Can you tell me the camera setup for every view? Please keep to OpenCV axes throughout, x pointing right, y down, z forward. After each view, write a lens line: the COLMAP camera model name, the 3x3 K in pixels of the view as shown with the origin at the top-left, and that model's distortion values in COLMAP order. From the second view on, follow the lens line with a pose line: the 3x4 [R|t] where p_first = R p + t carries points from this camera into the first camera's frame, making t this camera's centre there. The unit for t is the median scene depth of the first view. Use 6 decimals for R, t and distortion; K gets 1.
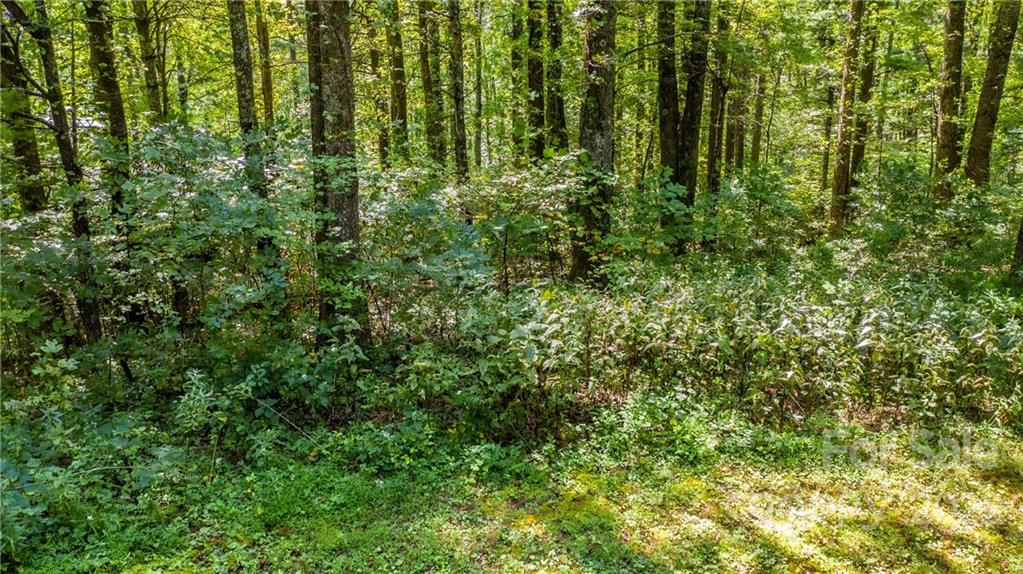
lens RADIAL K [[822.6, 0, 510.5], [0, 822.6, 283.7], [0, 0, 1]] dist [0.006130, -0.000081]
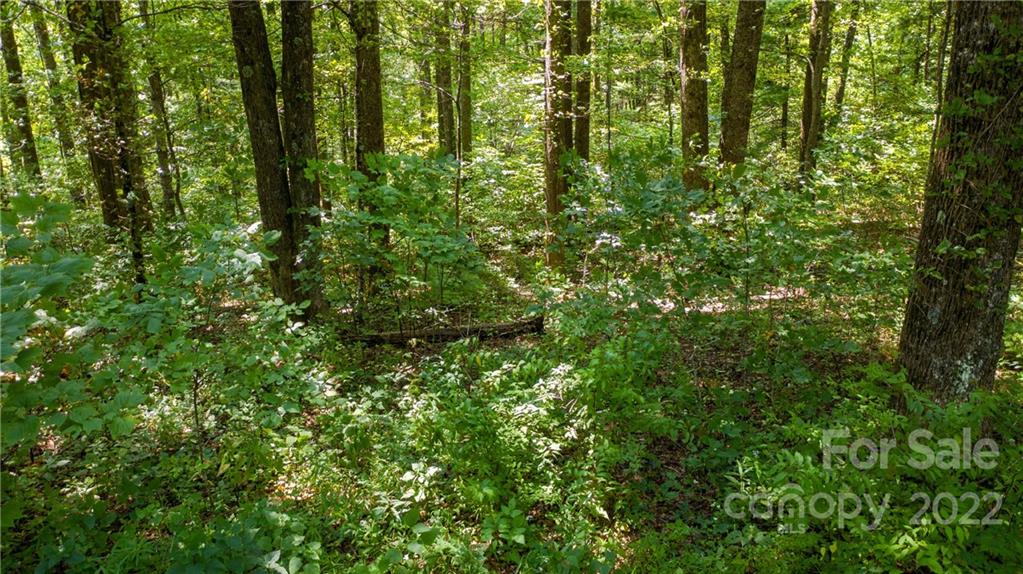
lens RADIAL K [[822.6, 0, 511.1], [0, 822.6, 288.8], [0, 0, 1]] dist [0.006130, -0.000081]
pose [[0.955634, -0.091624, 0.279945, 0.162508], [0.082788, 0.995628, 0.043253, -0.059878], [-0.282685, -0.018158, 0.959041, 0.350806]]
